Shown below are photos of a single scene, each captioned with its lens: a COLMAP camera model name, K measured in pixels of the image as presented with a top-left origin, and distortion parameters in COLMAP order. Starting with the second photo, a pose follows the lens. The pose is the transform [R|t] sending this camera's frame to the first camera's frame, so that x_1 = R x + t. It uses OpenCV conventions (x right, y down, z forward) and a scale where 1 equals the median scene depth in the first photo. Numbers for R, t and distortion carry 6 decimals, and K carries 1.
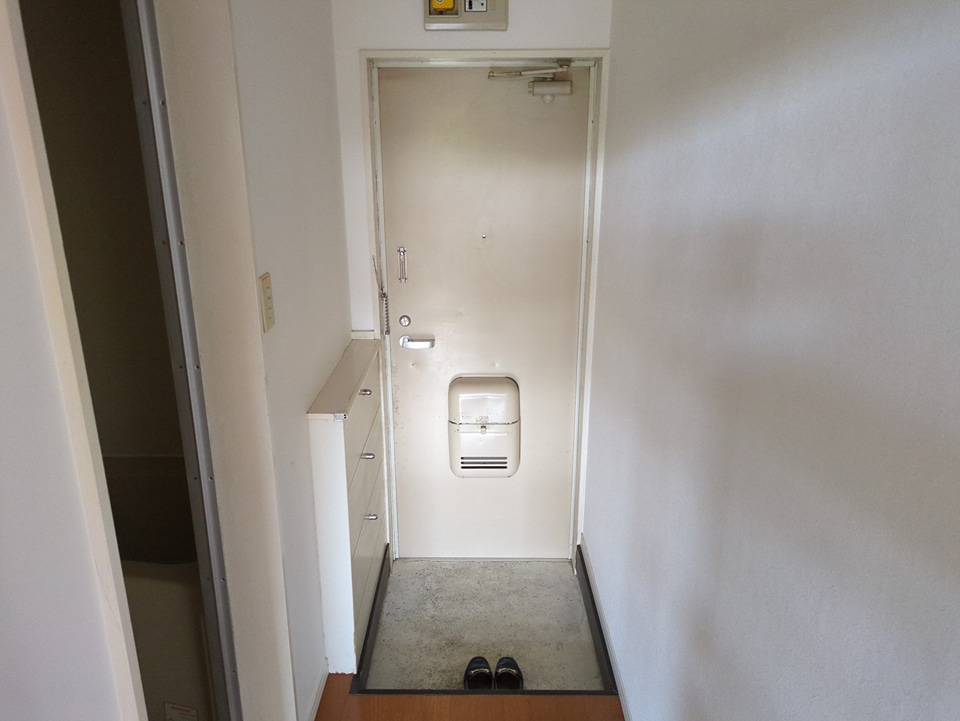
lens RADIAL K [[720.7, 0, 485.0], [0, 720.7, 367.0], [0, 0, 1]] dist [0.049048, -0.051973]
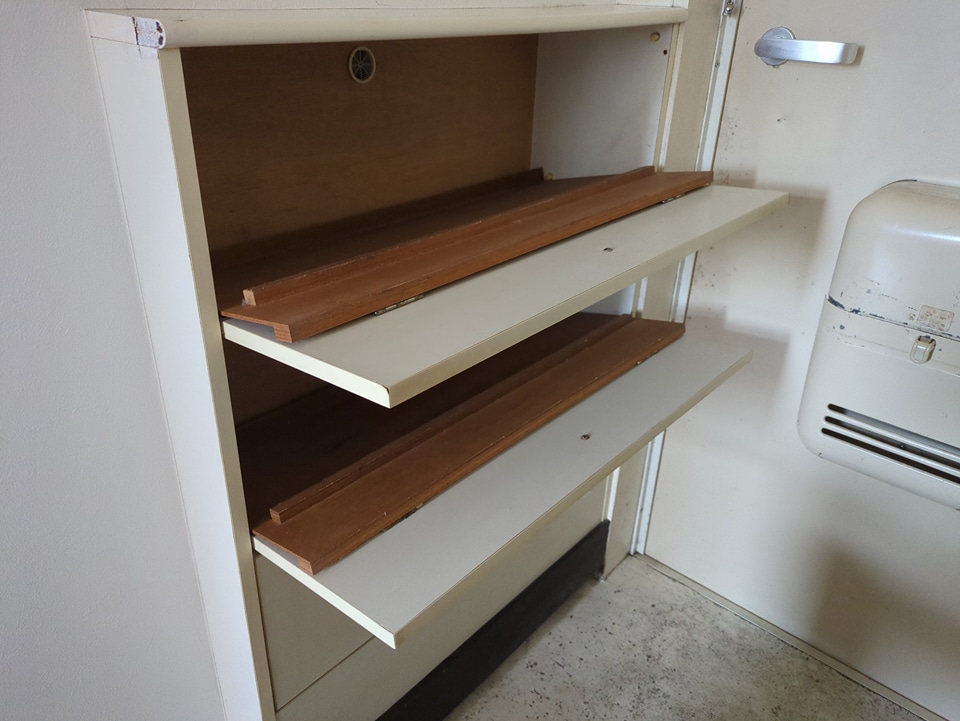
lens RADIAL K [[720.7, 0, 485.0], [0, 720.7, 367.0], [0, 0, 1]] dist [0.049048, -0.051973]
pose [[0.747579, 0.333353, -0.574458, 0.040482], [-0.239679, 0.942044, 0.234750, 0.062770], [0.619419, -0.037809, 0.784150, 0.603411]]
